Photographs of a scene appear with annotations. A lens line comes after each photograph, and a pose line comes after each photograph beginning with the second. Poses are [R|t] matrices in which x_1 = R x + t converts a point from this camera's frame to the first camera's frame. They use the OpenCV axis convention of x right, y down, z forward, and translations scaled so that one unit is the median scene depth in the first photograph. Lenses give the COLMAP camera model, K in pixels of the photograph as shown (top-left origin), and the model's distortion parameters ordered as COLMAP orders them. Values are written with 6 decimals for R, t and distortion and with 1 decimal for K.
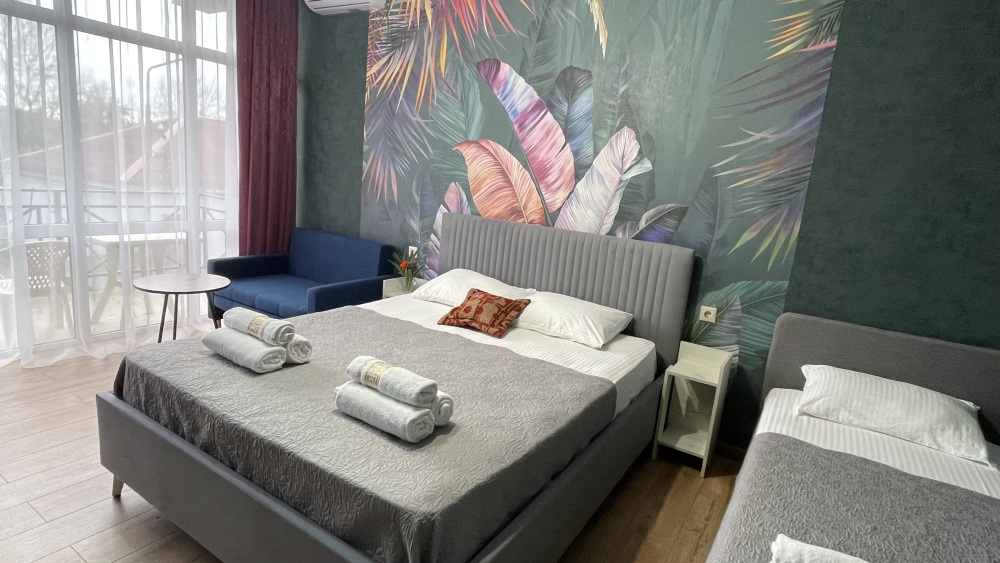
lens RADIAL K [[531.8, 0, 498.2], [0, 531.8, 278.7], [0, 0, 1]] dist [0.003164, -0.005412]
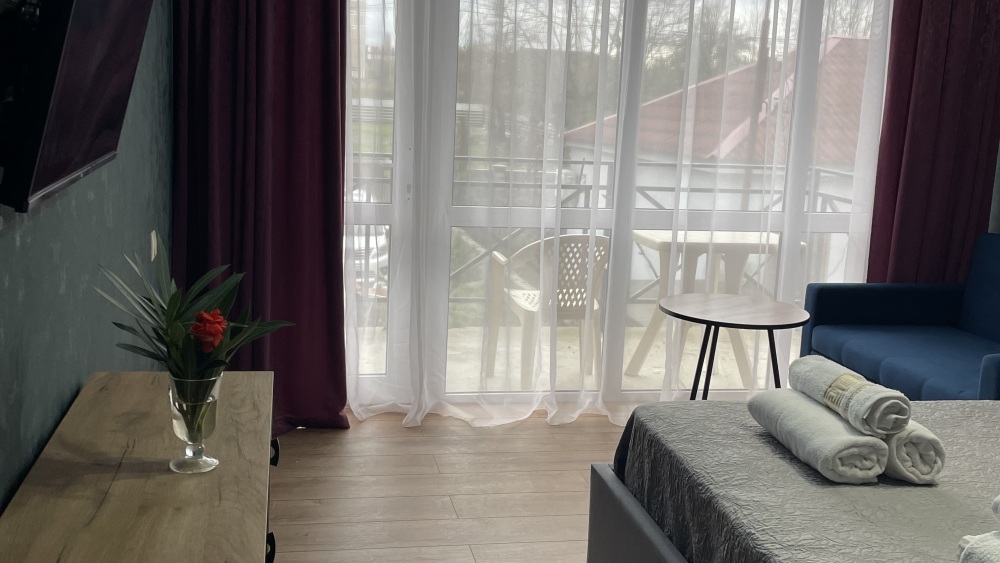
lens RADIAL K [[1100.0, 0, 506.9], [0, 1100.0, 273.0], [0, 0, 1]] dist [0.076044, 0.000000]
pose [[0.693527, 0.063774, -0.717602, 0.064255], [-0.121743, 0.992124, -0.029487, 0.032690], [0.710070, 0.107813, 0.695829, 0.003765]]
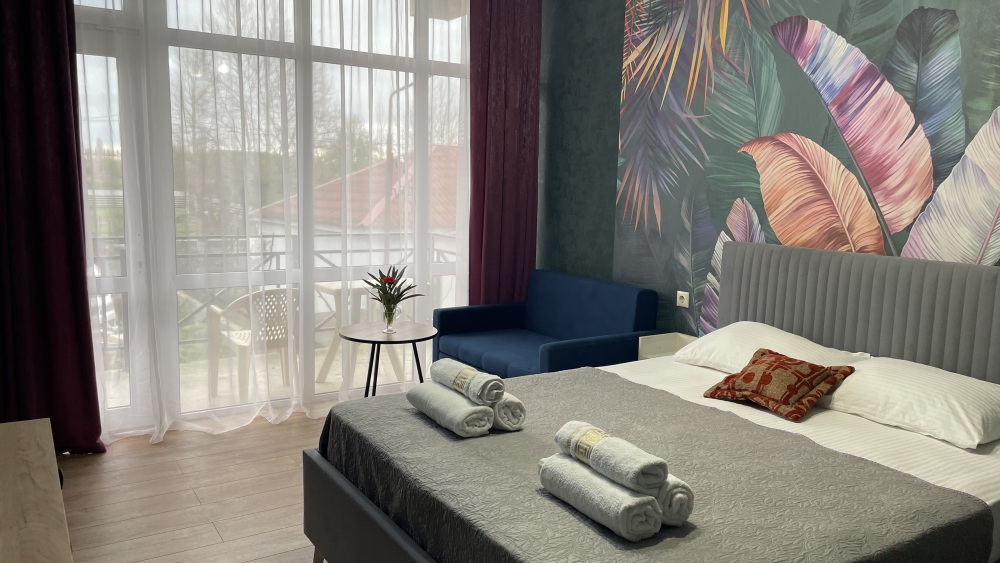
lens RADIAL K [[757.6, 0, 500.4], [0, 757.6, 276.4], [0, 0, 1]] dist [0.080908, -0.094833]
pose [[0.904311, -0.018256, -0.426484, 0.075342], [-0.022377, 0.995684, -0.090068, 0.024077], [0.426288, 0.090993, 0.900000, -0.036043]]
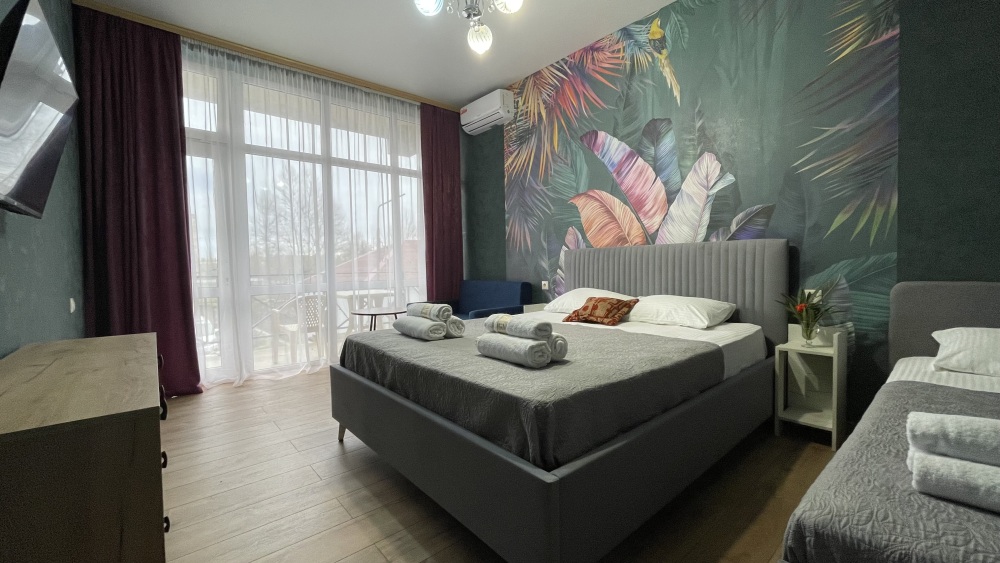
lens RADIAL K [[404.4, 0, 498.8], [0, 404.4, 280.3], [0, 0, 1]] dist [-0.002736, -0.000244]
pose [[0.951837, -0.099572, -0.289987, 0.029866], [0.049002, 0.983044, -0.176701, 0.150660], [0.302665, 0.153981, 0.940576, 0.035112]]
